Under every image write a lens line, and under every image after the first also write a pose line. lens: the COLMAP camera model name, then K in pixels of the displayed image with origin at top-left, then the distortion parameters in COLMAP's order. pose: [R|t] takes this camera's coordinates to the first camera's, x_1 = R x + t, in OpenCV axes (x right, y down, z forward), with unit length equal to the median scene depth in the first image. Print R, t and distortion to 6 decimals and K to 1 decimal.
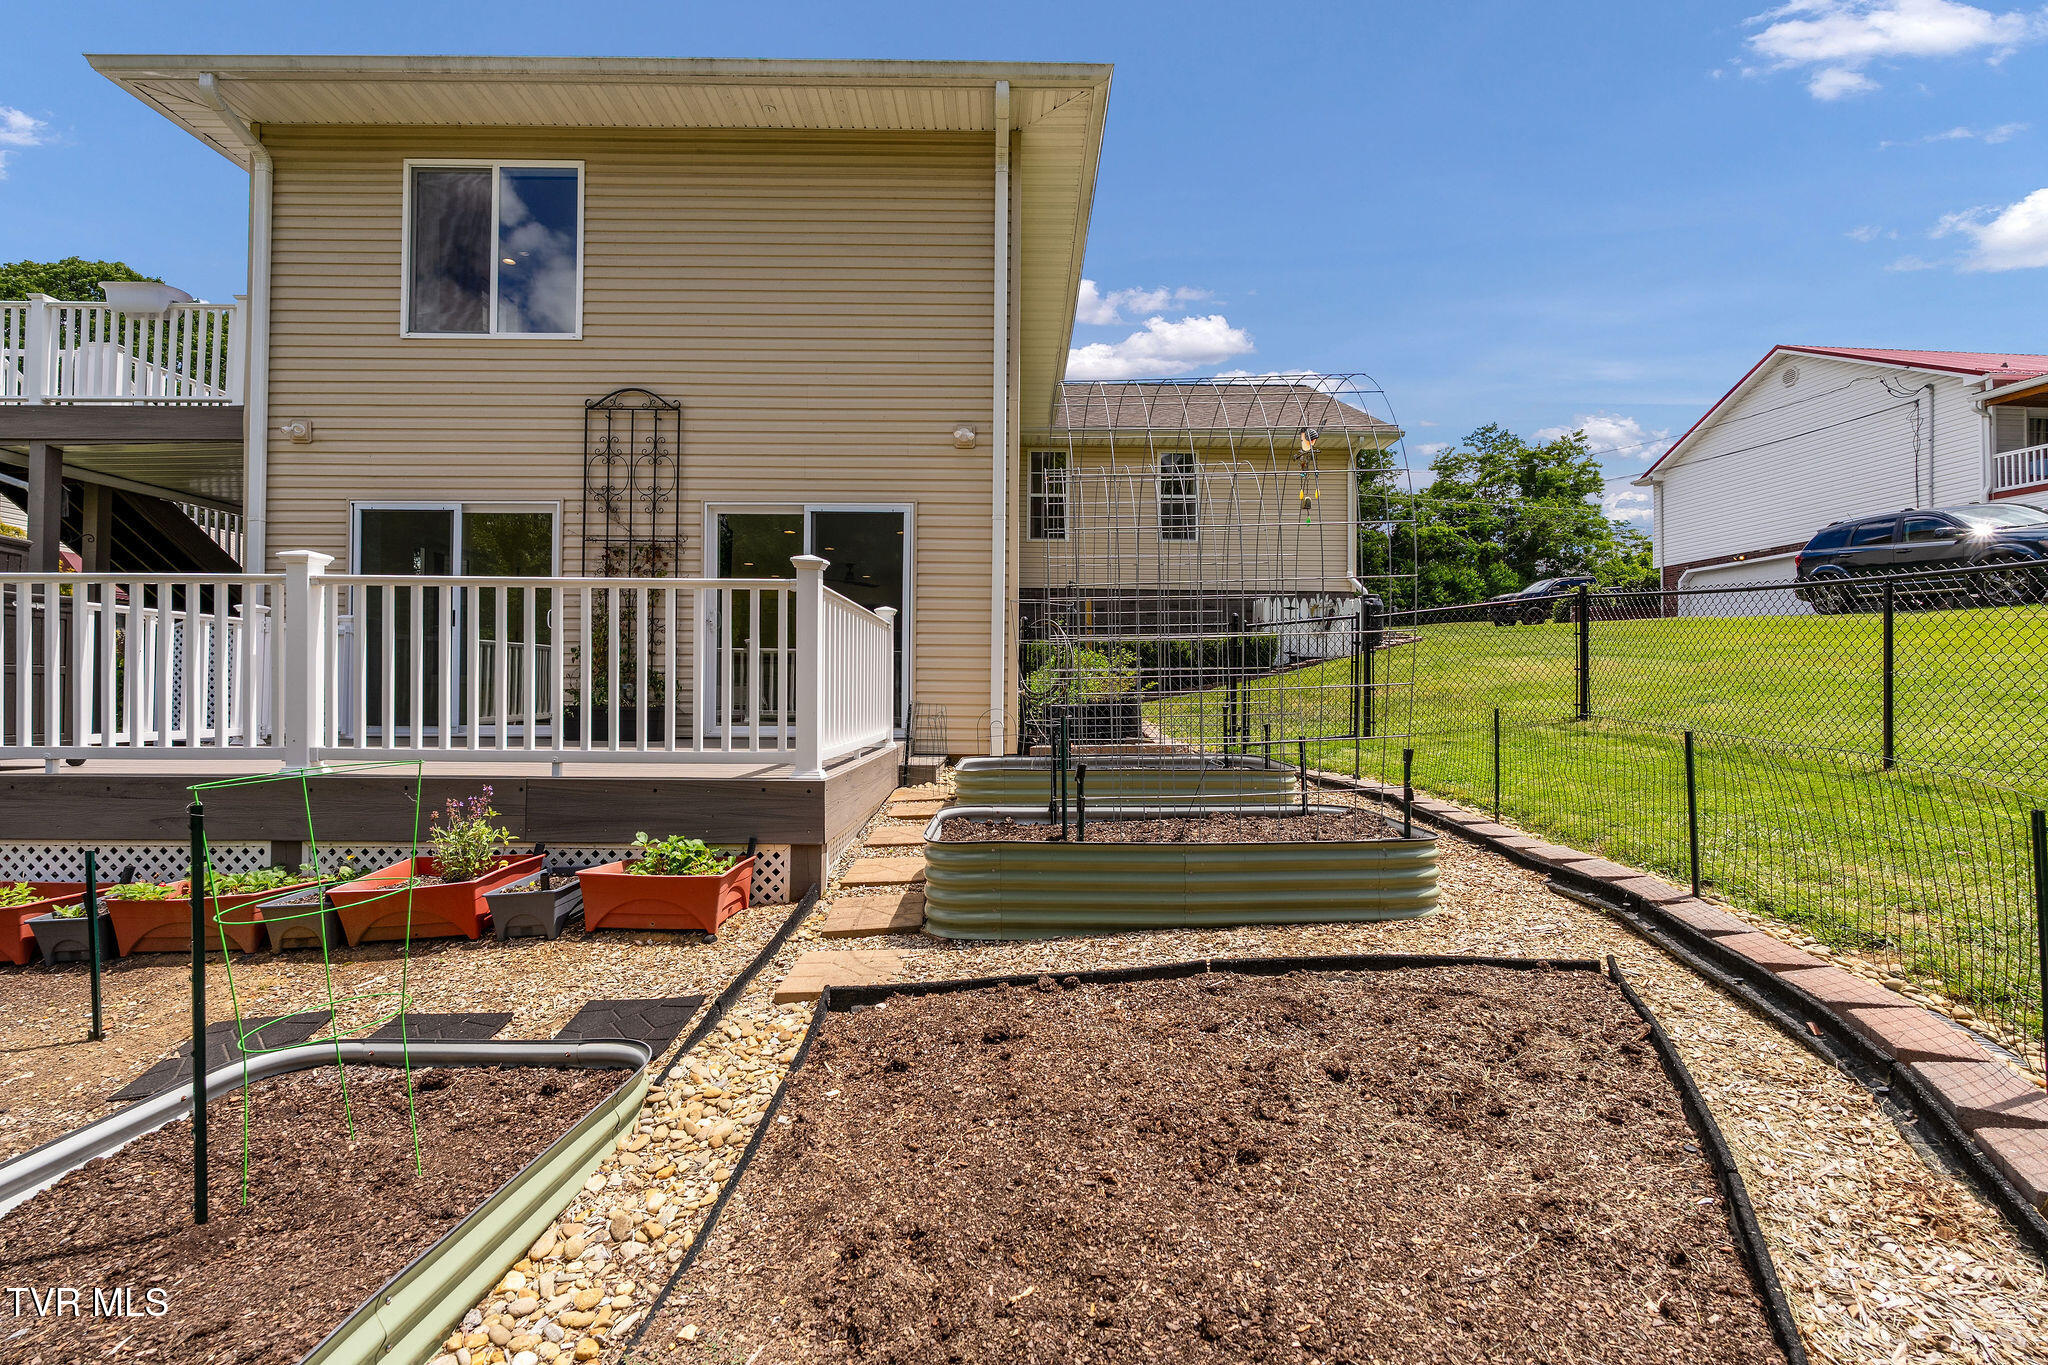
lens RADIAL K [[900.4, 0, 1027.0], [0, 900.4, 671.7], [0, 0, 1]] dist [-0.002027, -0.000143]
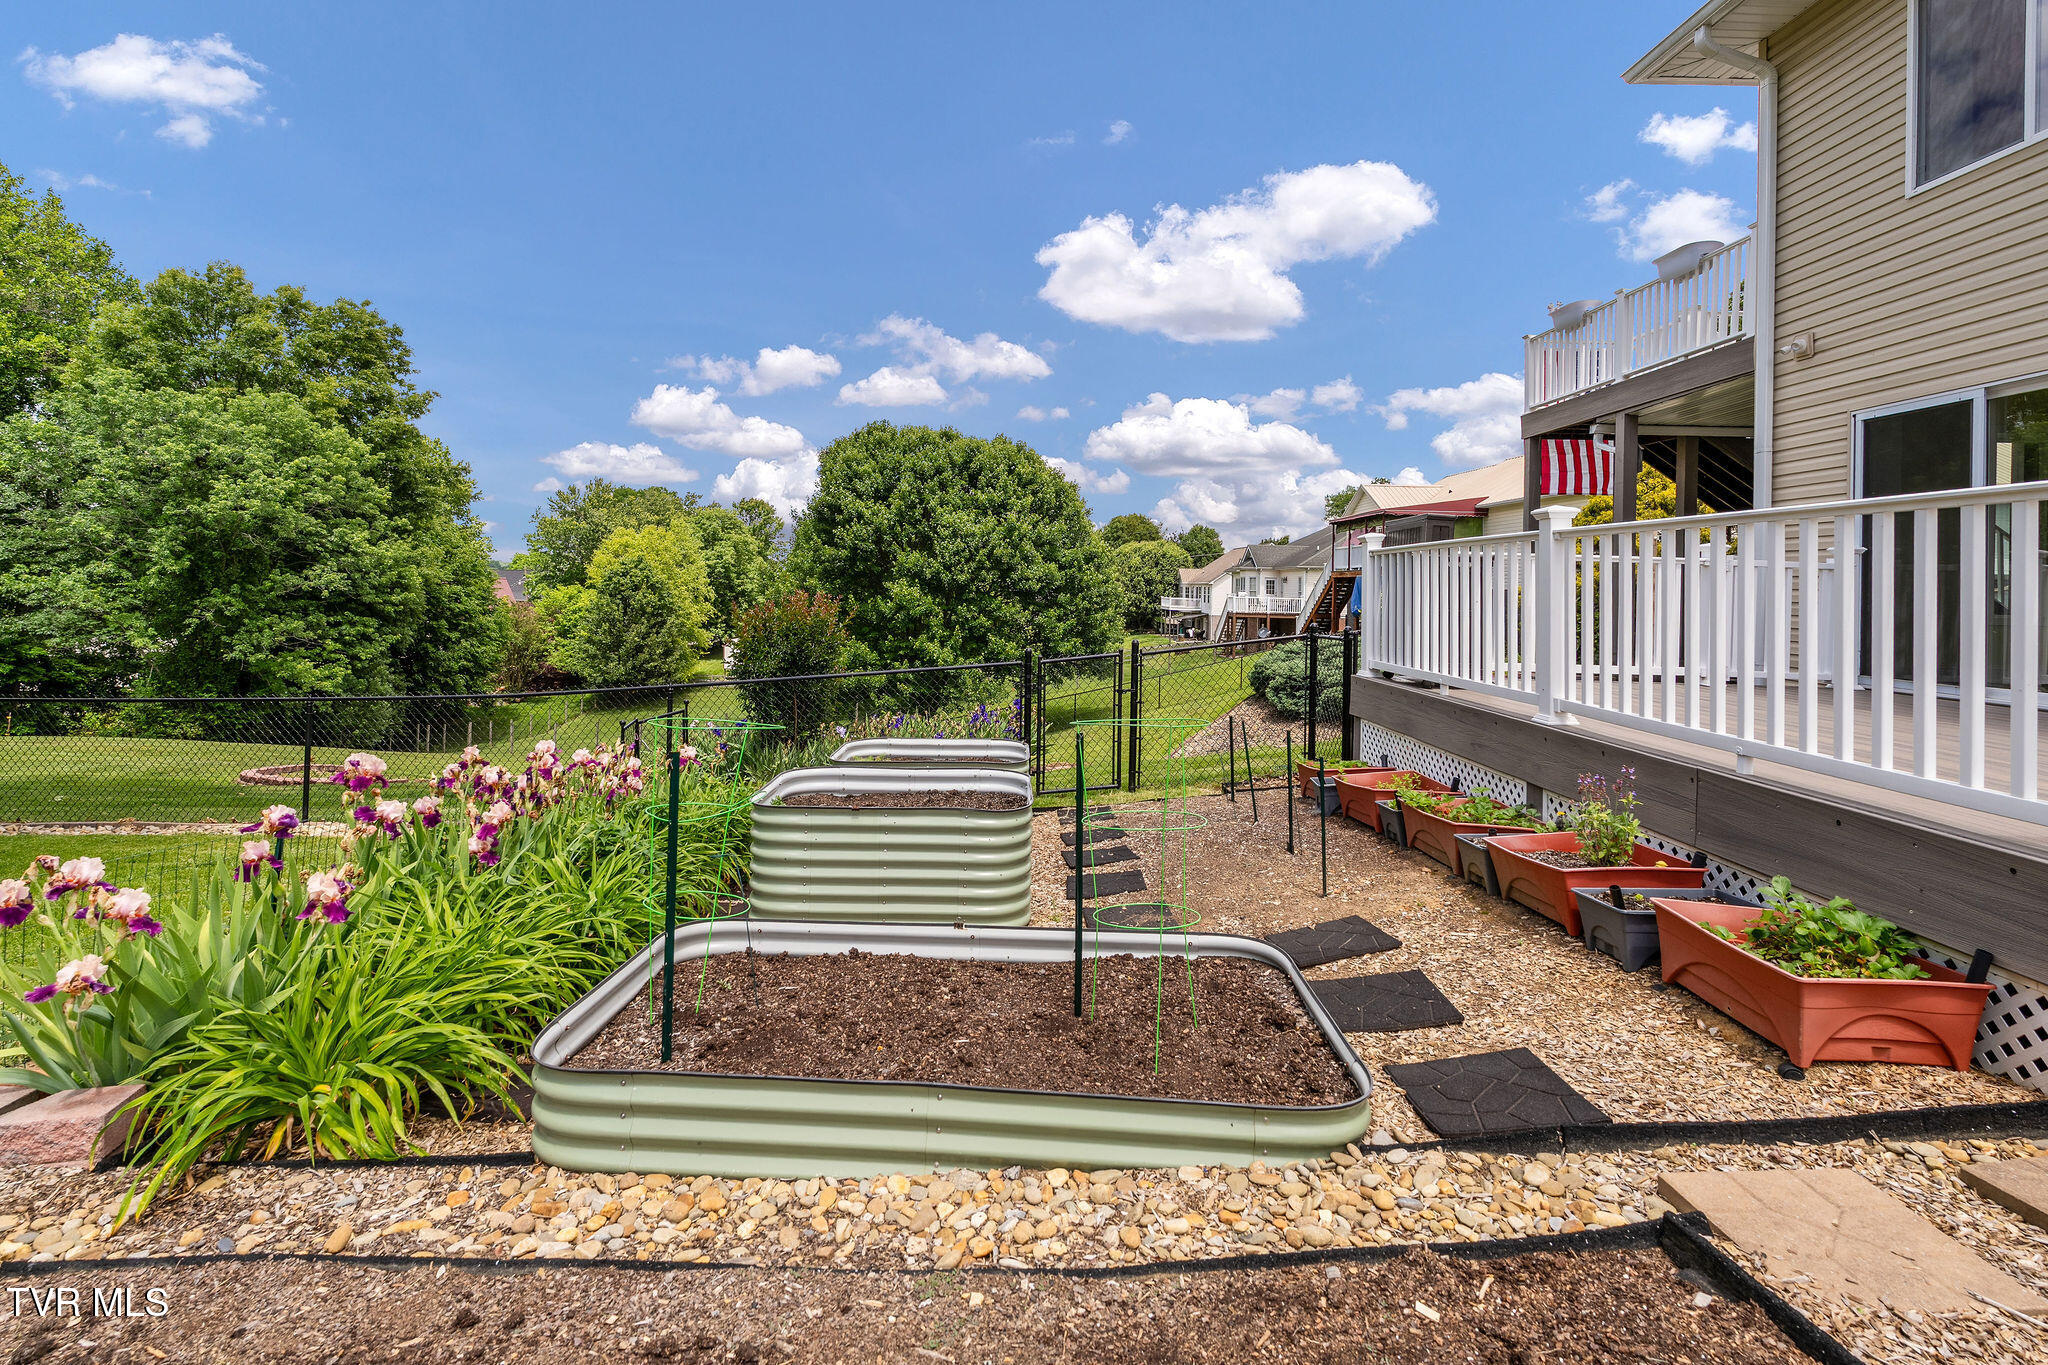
lens RADIAL K [[939.4, 0, 1018.0], [0, 939.4, 577.9], [0, 0, 1]] dist [-0.002342, -0.000768]
pose [[-0.009690, -0.012021, -0.999881, 0.145157], [-0.000349, 0.999928, -0.012018, -0.020413], [0.999953, 0.000233, -0.009693, 0.207505]]
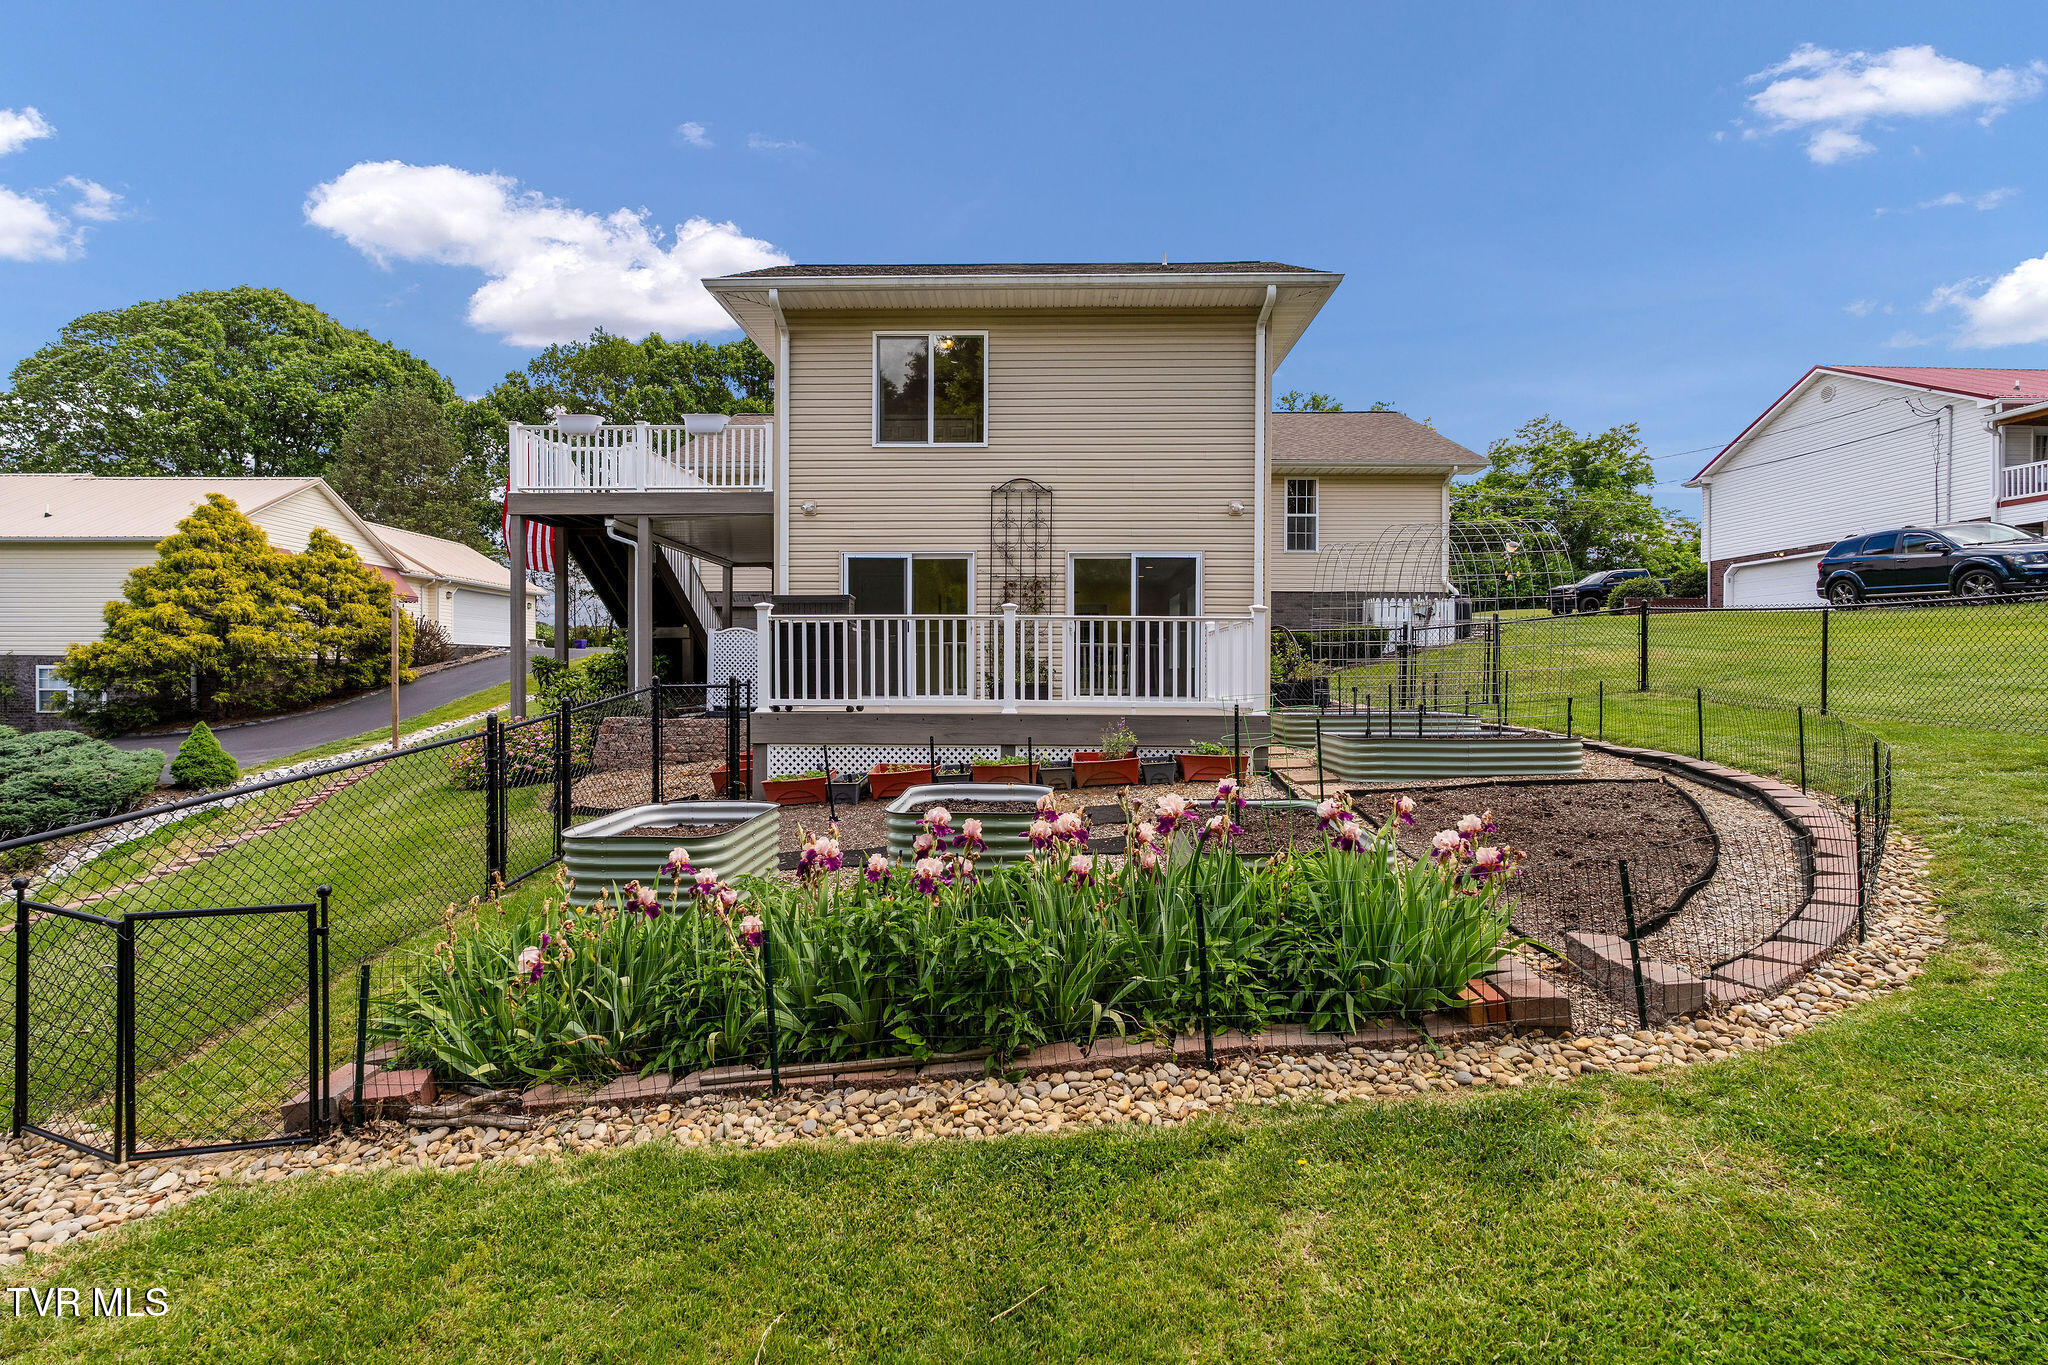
lens RADIAL K [[899.1, 0, 1026.7], [0, 899.1, 676.4], [0, 0, 1]] dist [-0.005082, -0.000233]
pose [[0.999258, -0.001021, -0.038497, -0.366190], [0.001902, 0.999737, 0.022855, -0.008205], [0.038464, -0.022911, 0.998997, -0.554516]]
